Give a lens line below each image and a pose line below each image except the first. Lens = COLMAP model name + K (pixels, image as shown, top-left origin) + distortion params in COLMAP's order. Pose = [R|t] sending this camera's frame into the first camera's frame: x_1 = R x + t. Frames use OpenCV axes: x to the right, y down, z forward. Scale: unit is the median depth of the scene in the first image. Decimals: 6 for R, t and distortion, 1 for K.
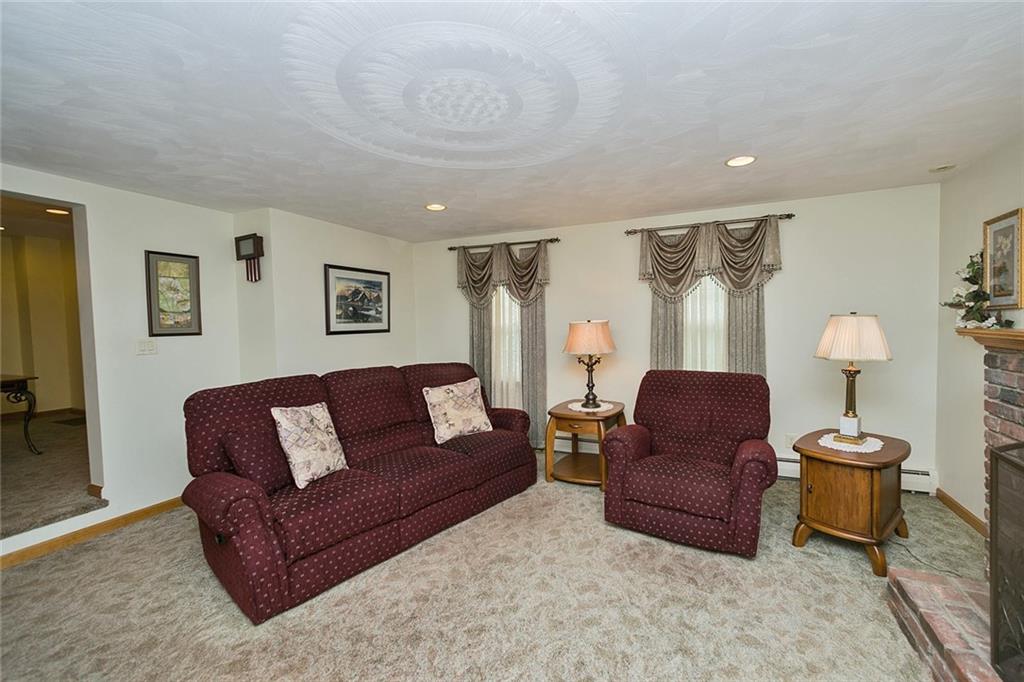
lens RADIAL K [[416.6, 0, 512.0], [0, 416.6, 341.0], [0, 0, 1]] dist [-0.000263, -0.000097]
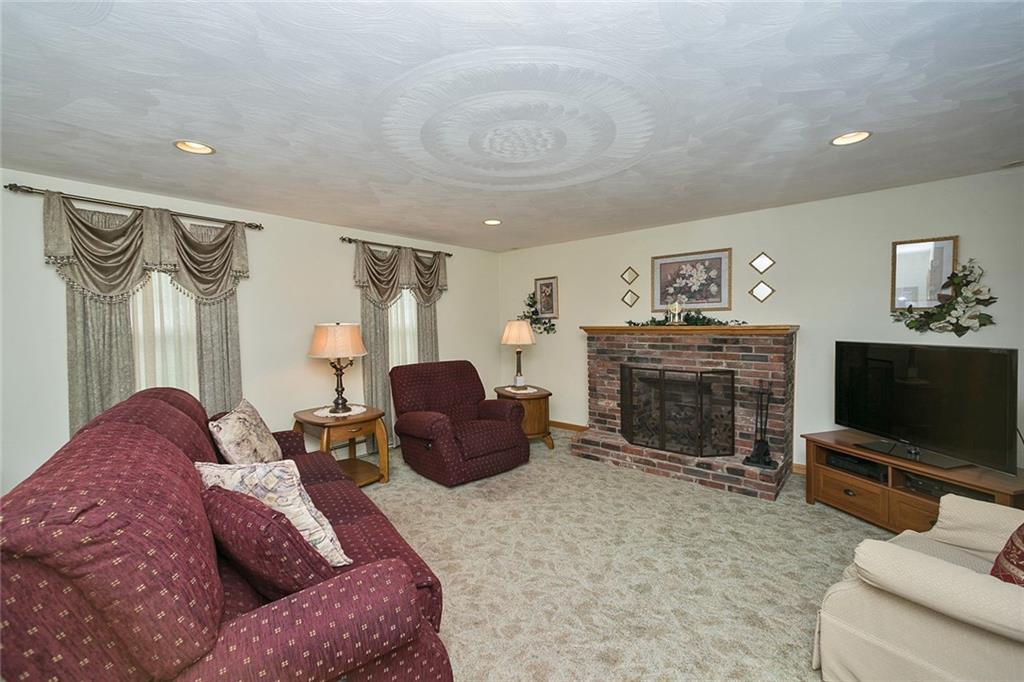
lens RADIAL K [[416.6, 0, 512.0], [0, 416.6, 341.0], [0, 0, 1]] dist [-0.000263, -0.000097]
pose [[0.290843, -0.033684, 0.956178, -0.637666], [0.047383, 0.998661, 0.020768, -0.009350], [-0.955597, 0.039266, 0.292050, 0.324487]]
